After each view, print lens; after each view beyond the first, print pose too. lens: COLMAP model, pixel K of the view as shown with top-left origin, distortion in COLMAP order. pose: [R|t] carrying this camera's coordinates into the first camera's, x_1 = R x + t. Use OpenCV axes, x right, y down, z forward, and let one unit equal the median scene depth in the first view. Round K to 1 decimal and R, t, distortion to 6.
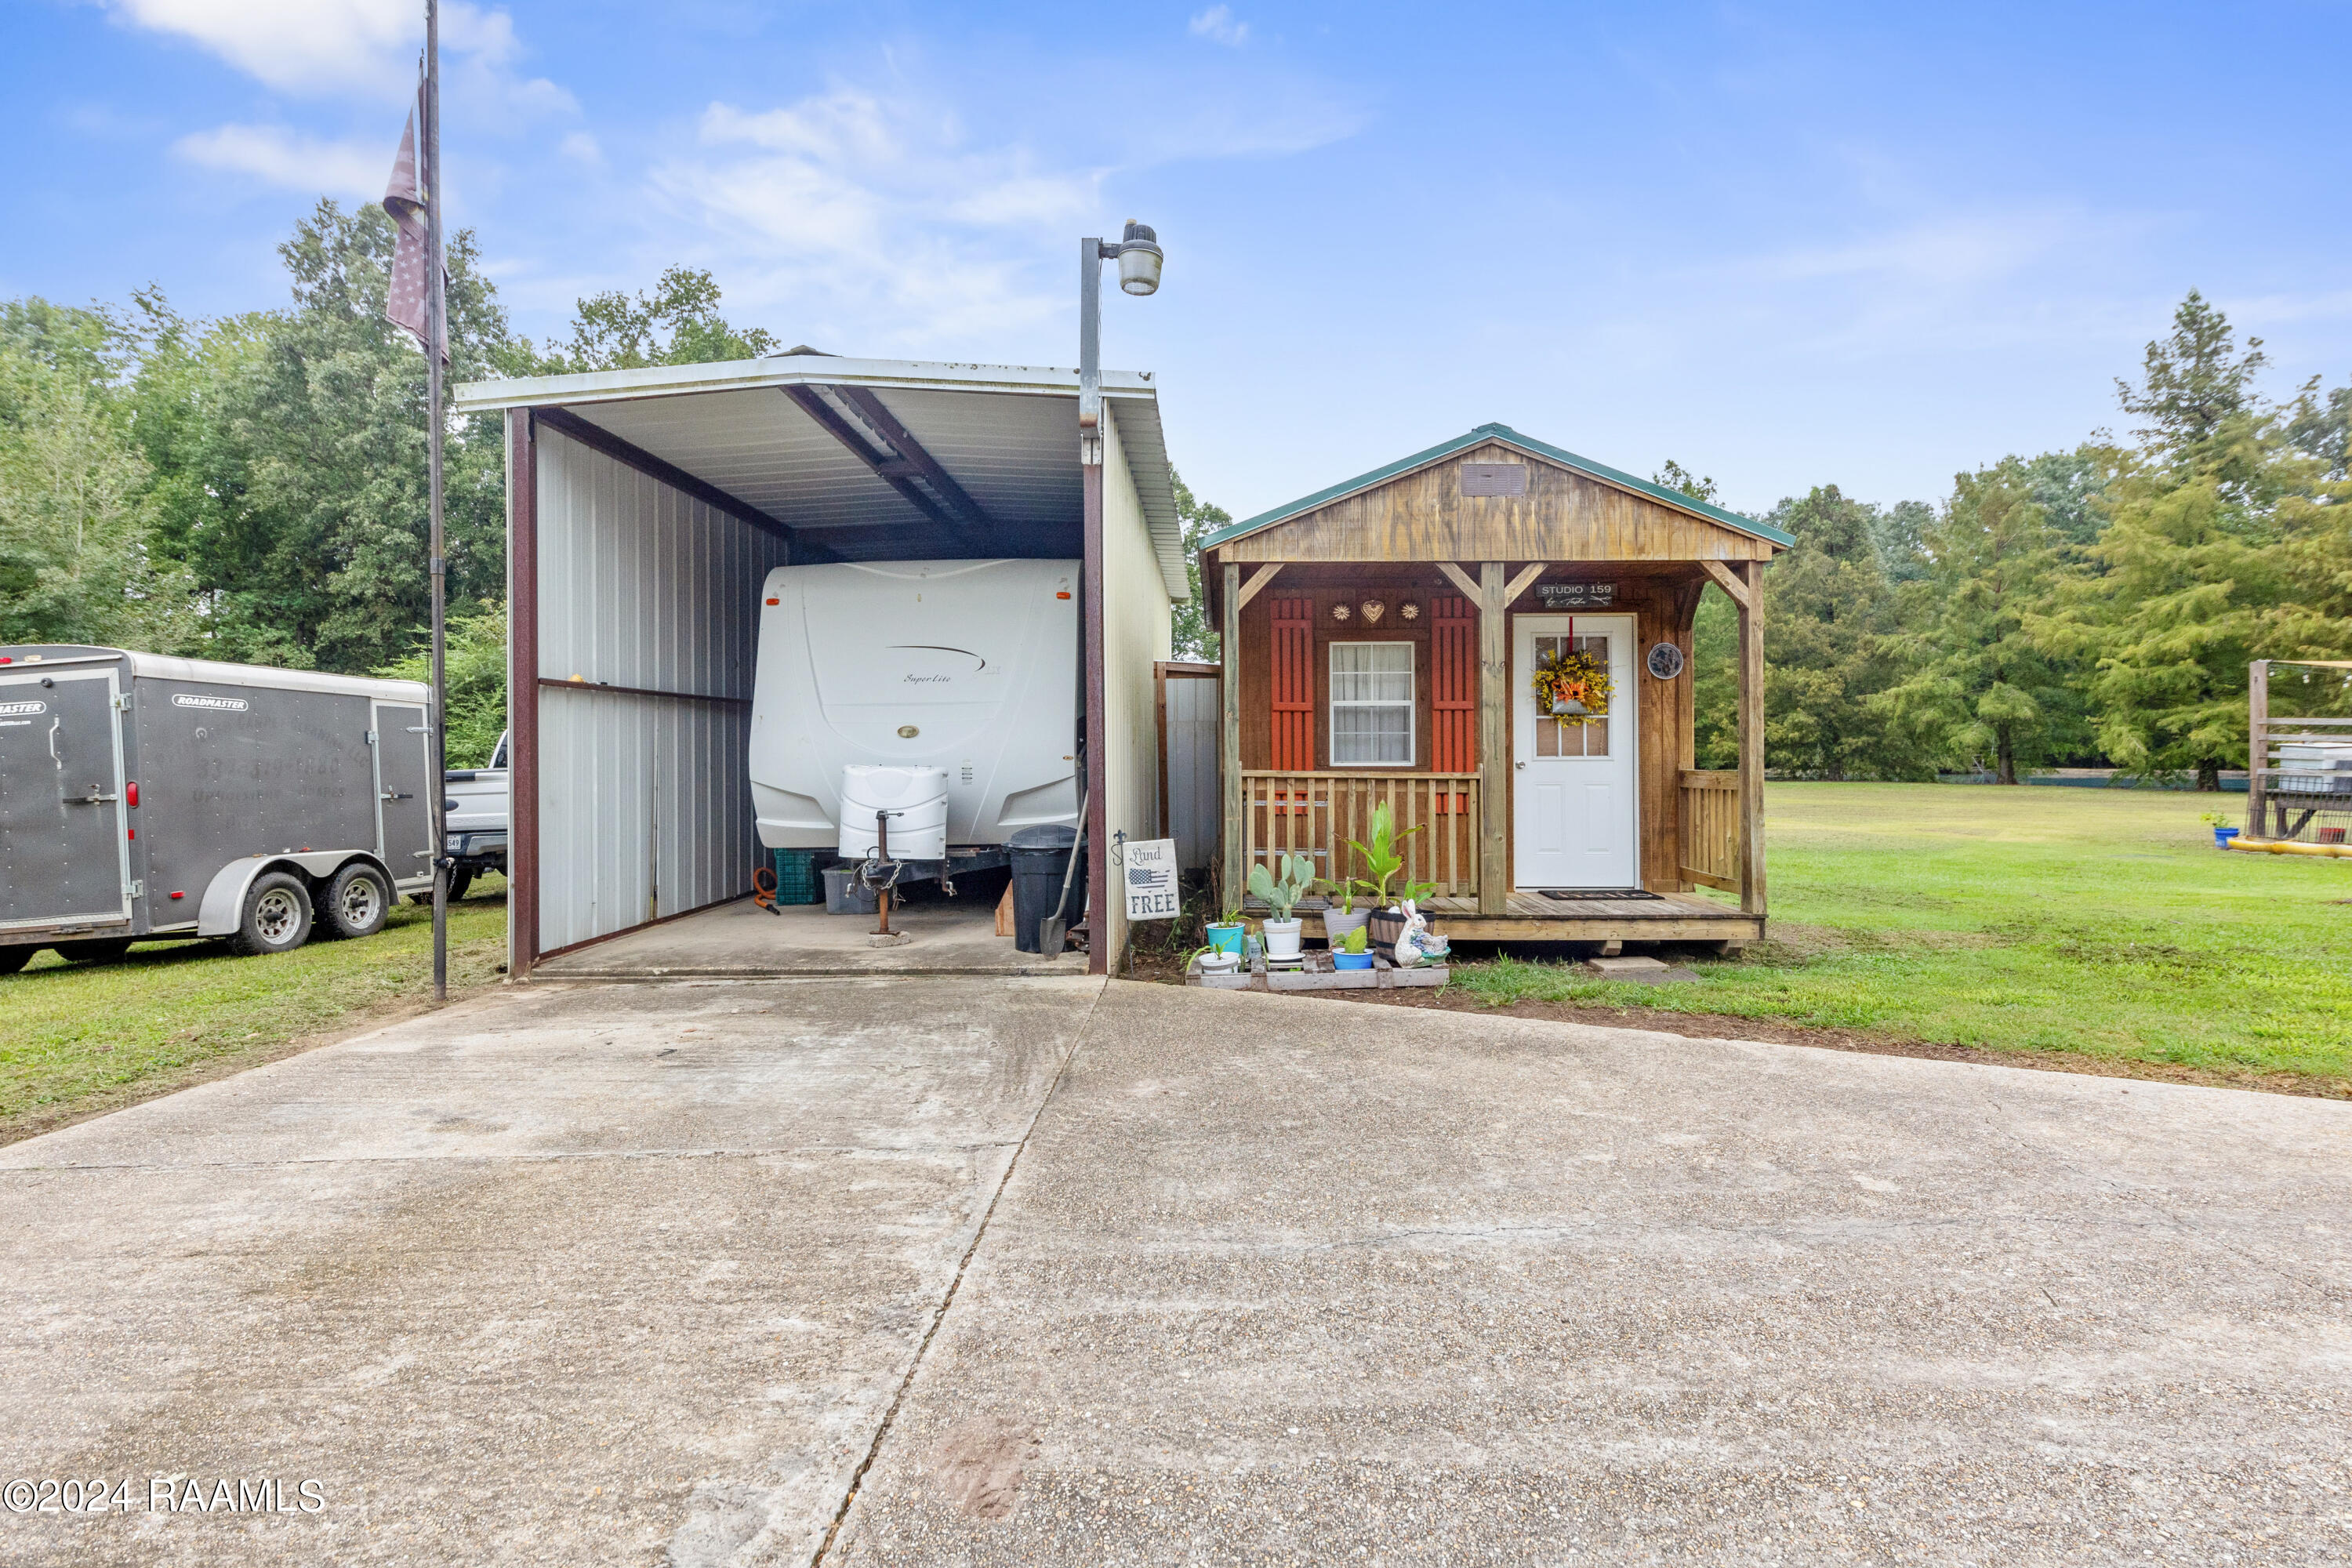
lens RADIAL K [[1133.7, 0, 1207.3], [0, 1133.7, 755.2], [0, 0, 1]] dist [-0.012261, 0.011254]
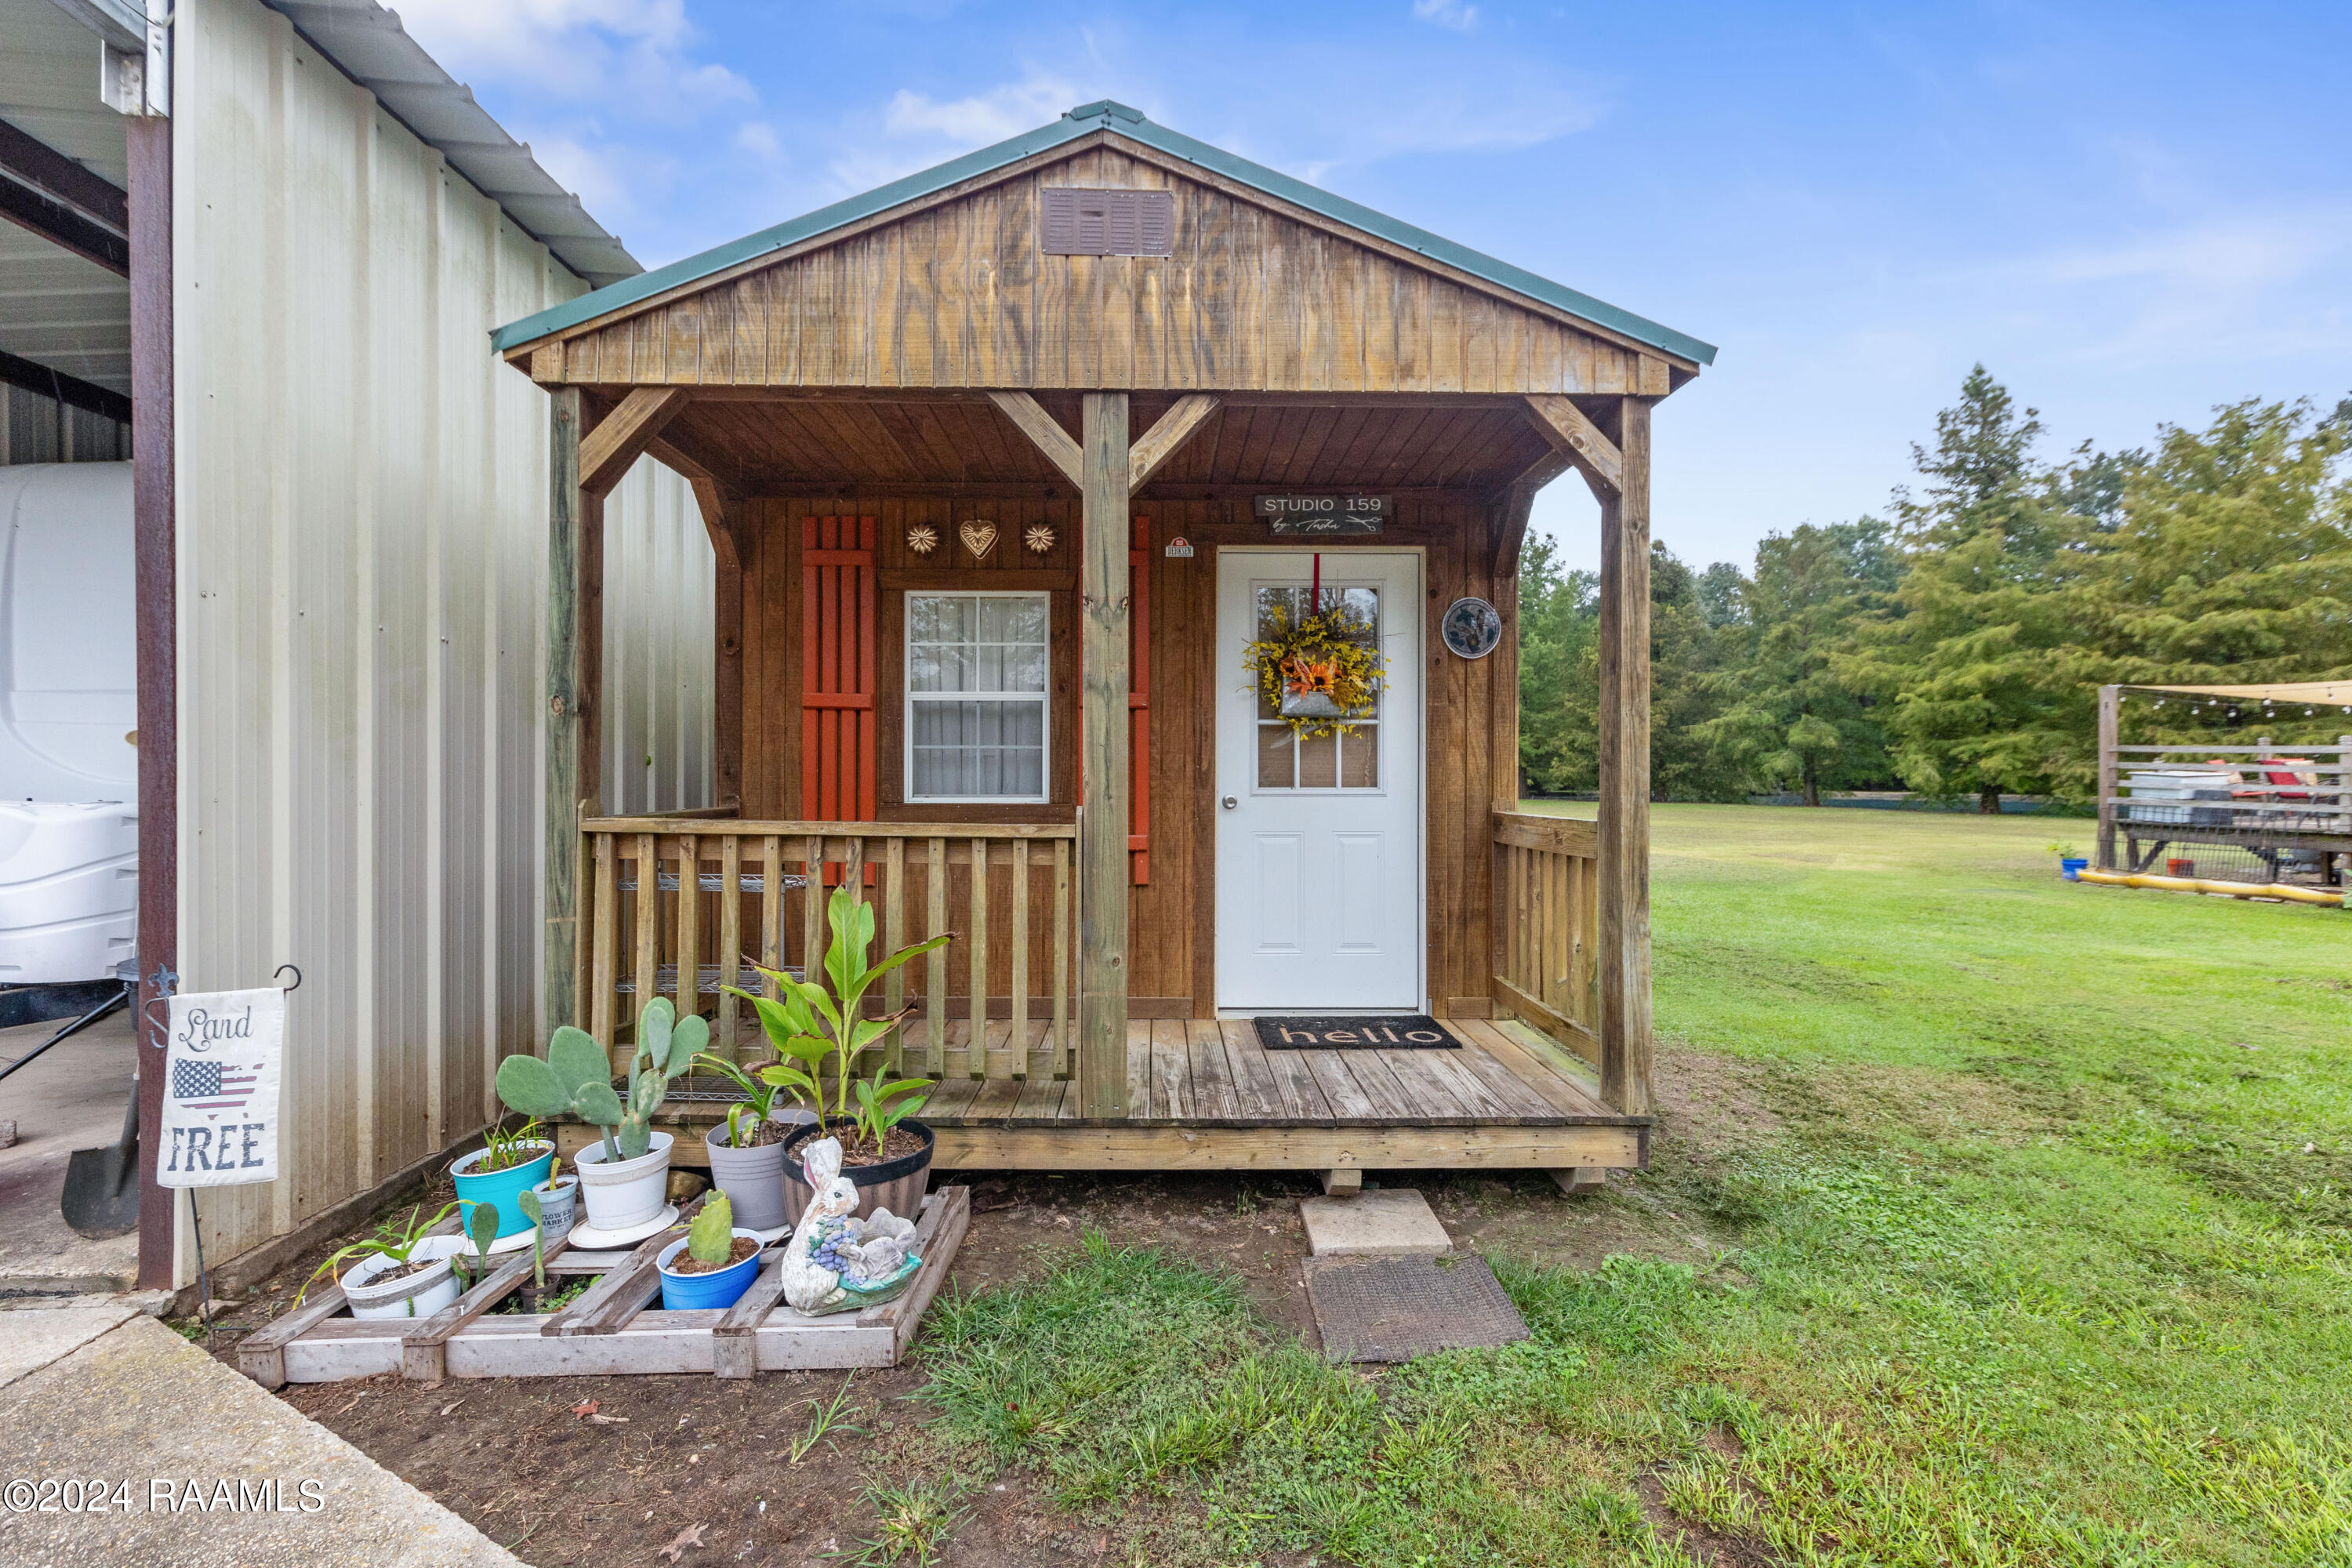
lens RADIAL K [[936.1, 0, 1186.8], [0, 936.1, 777.5], [0, 0, 1]] dist [0.000321, 0.000564]
pose [[0.998922, 0.005770, 0.046061, 0.054785], [-0.005883, 0.999980, 0.002322, -0.001282], [-0.046047, -0.002590, 0.998936, 0.121333]]
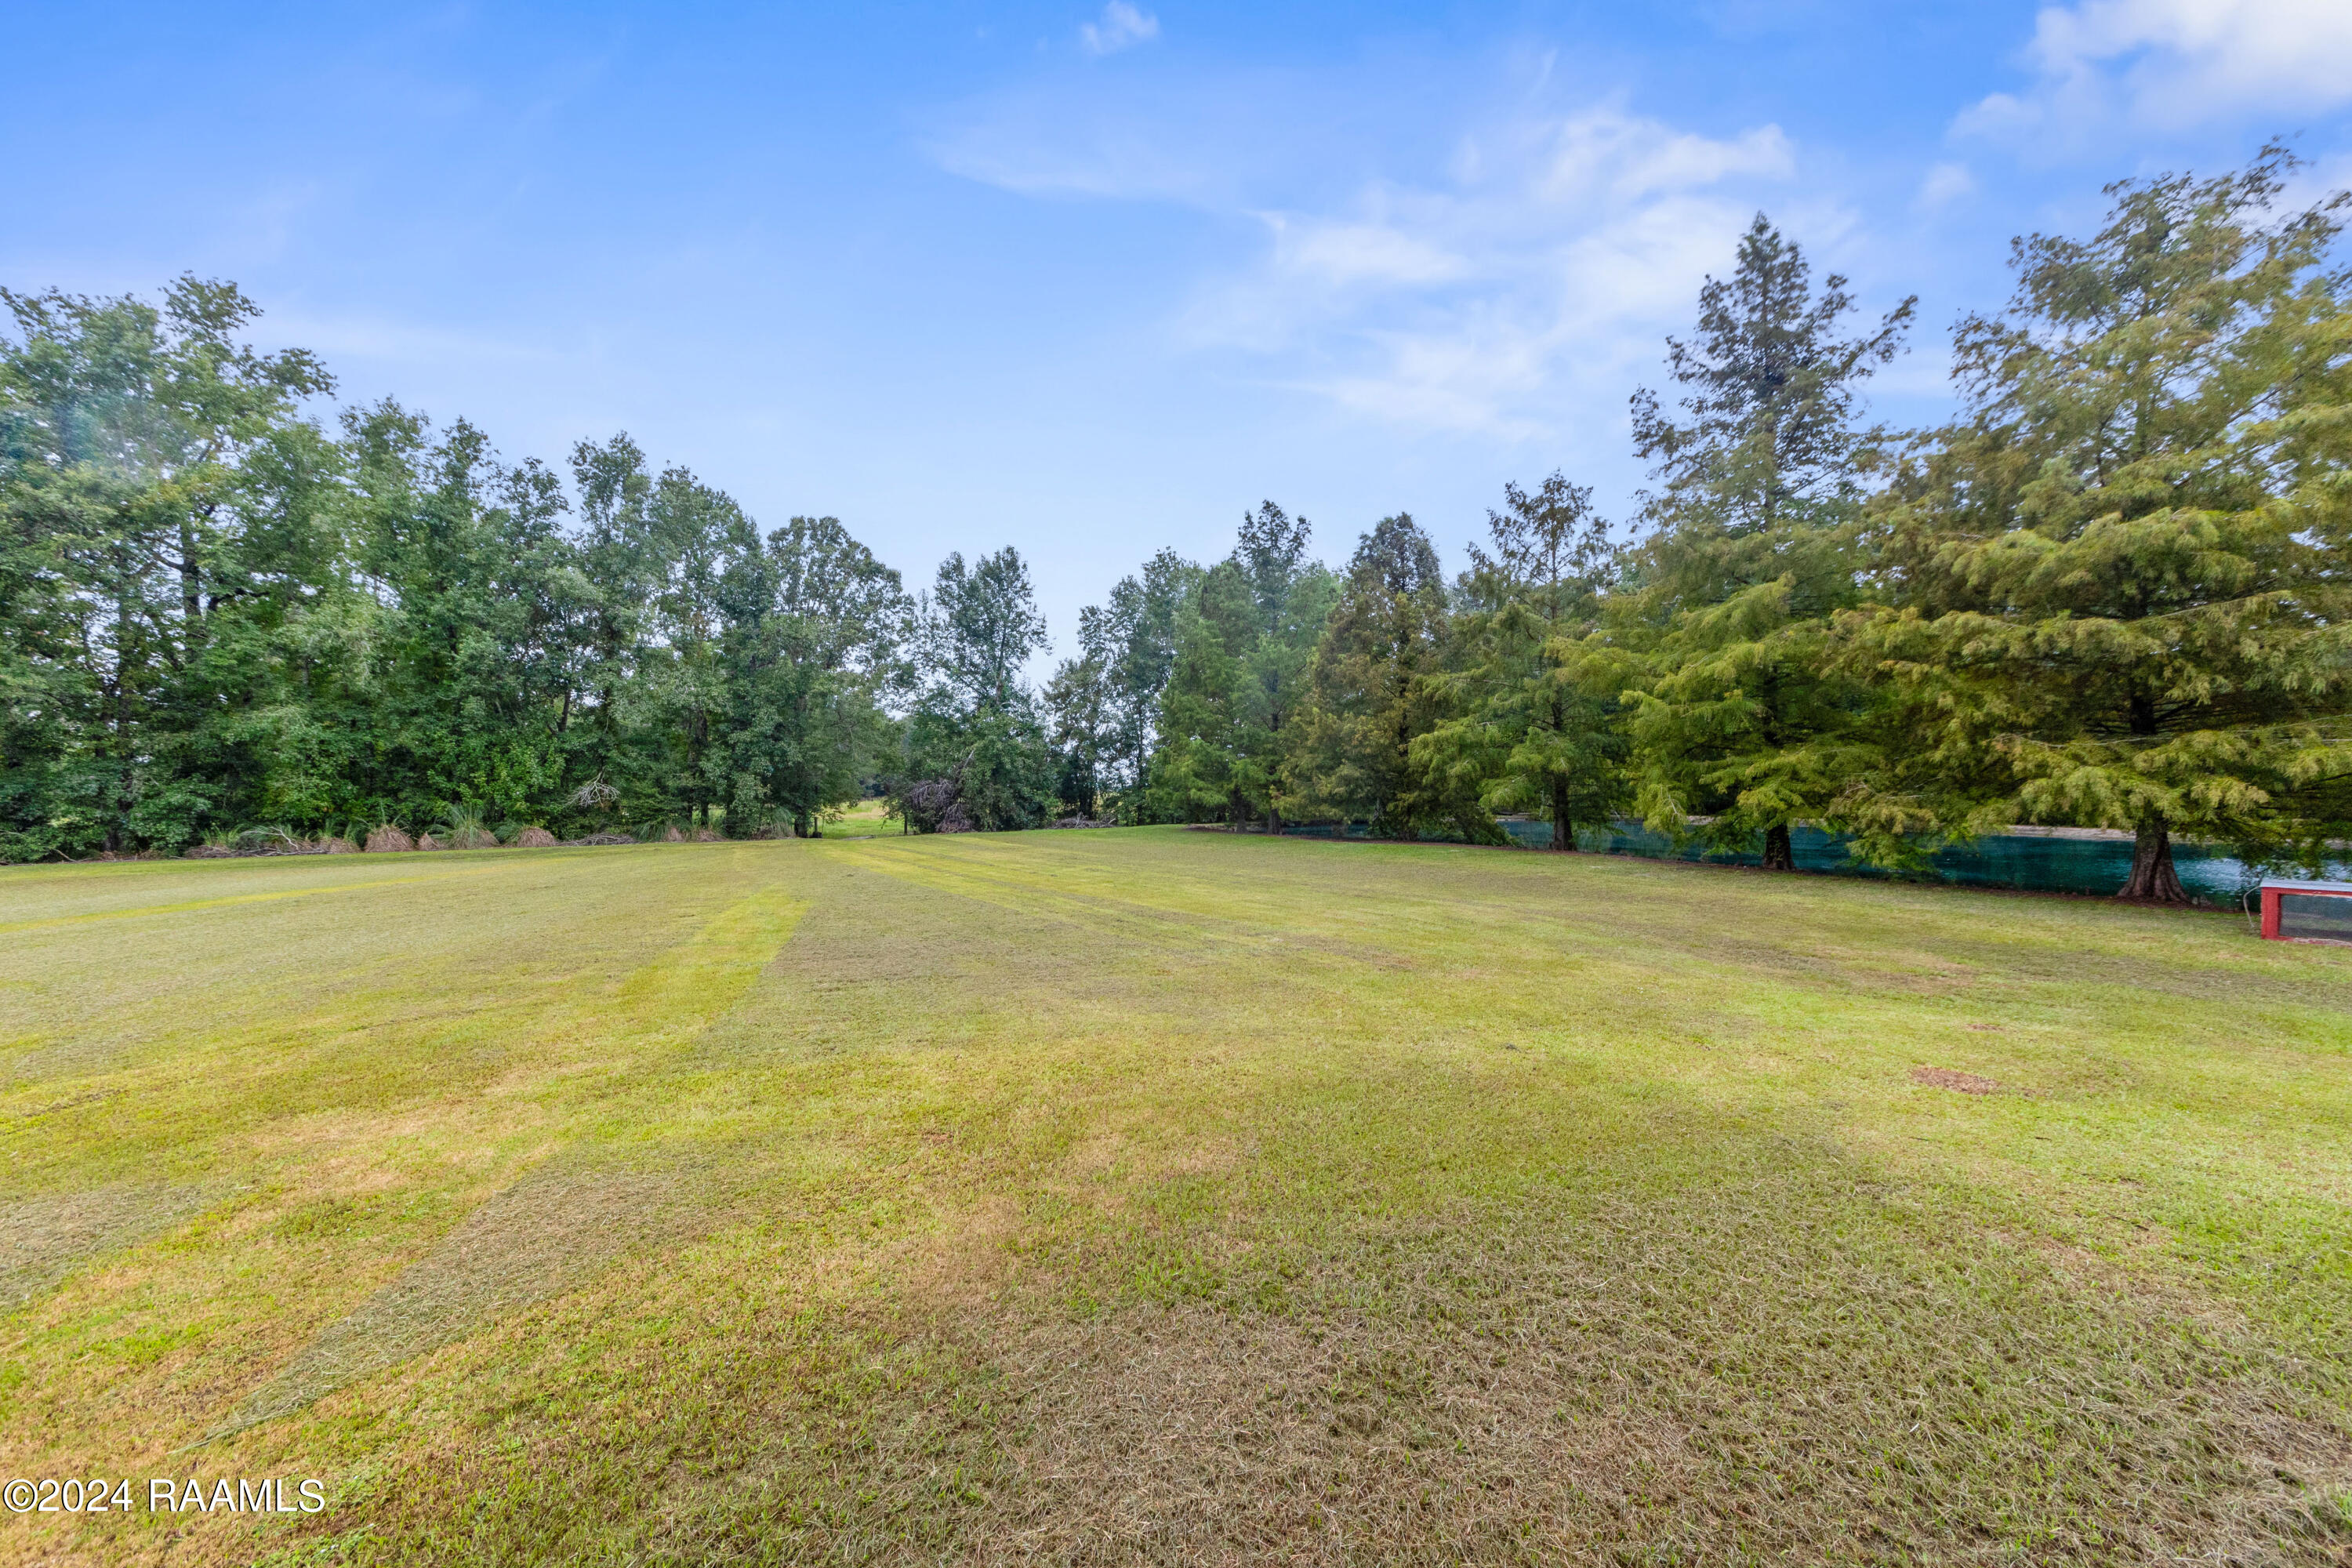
lens RADIAL K [[811.0, 0, 1180.2], [0, 811.0, 789.3], [0, 0, 1]] dist [0.000948, 0.000056]
pose [[0.999756, 0.001043, 0.022045, 0.499560], [-0.000922, 0.999985, -0.005479, -0.019160], [-0.022050, 0.005458, 0.999742, 0.492038]]
